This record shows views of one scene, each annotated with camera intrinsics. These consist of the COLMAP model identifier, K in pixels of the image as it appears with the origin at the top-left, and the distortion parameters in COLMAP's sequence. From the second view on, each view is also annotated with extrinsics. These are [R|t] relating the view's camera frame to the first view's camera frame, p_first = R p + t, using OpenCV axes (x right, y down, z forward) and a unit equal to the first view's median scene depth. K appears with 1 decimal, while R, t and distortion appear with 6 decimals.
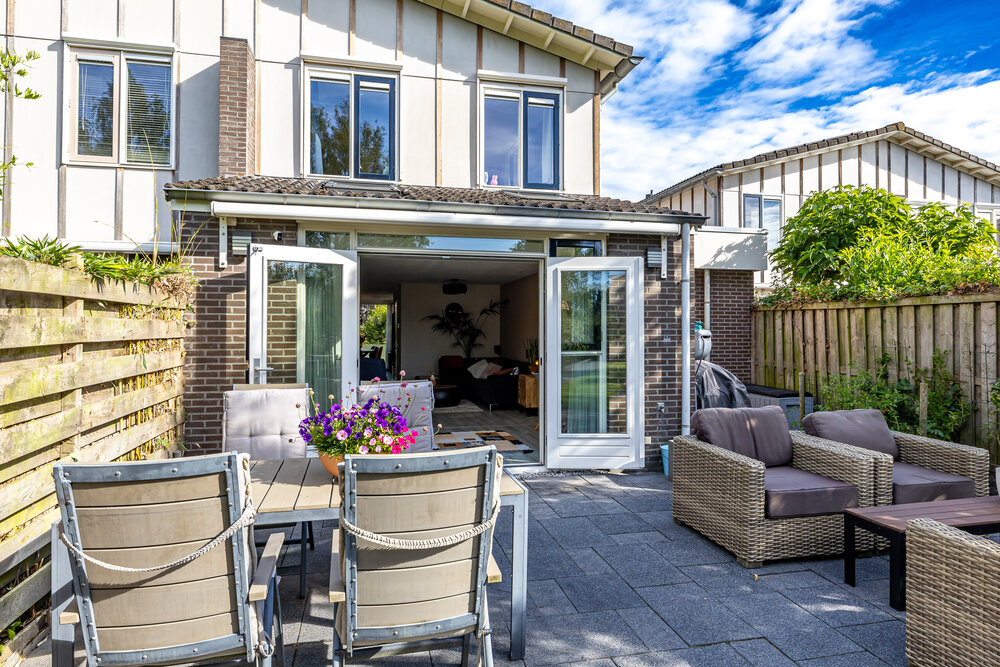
lens RADIAL K [[572.3, 0, 496.1], [0, 572.3, 327.9], [0, 0, 1]] dist [0.005487, -0.001667]
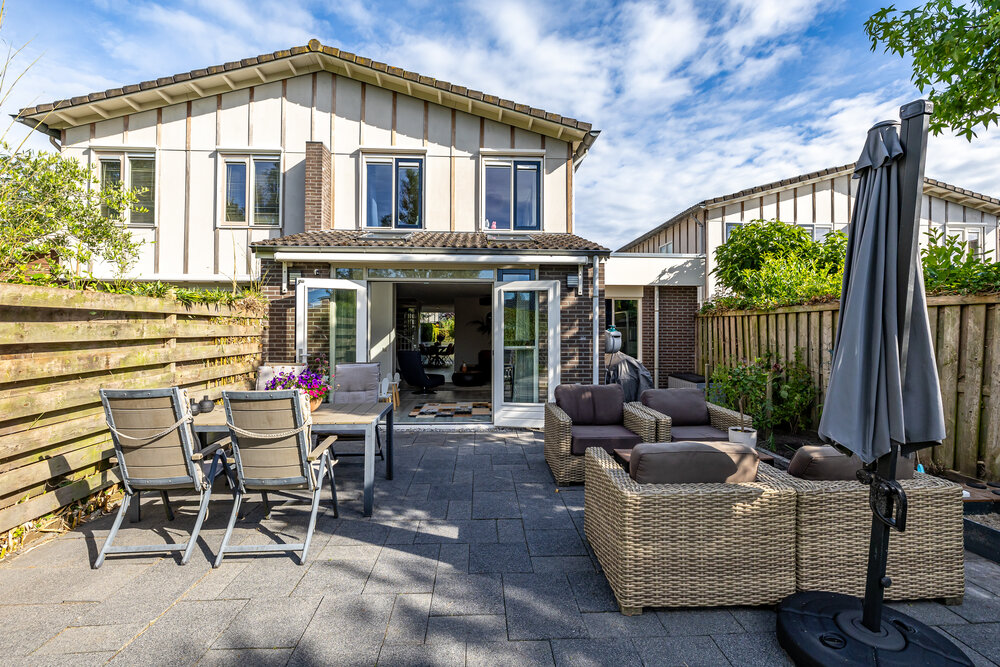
lens RADIAL K [[453.5, 0, 504.2], [0, 453.5, 329.6], [0, 0, 1]] dist [-0.004534, 0.001092]
pose [[0.985775, 0.000932, -0.168070, 0.252086], [-0.001118, 0.999999, -0.001016, 0.000012], [0.168069, 0.001190, 0.985774, -0.114260]]
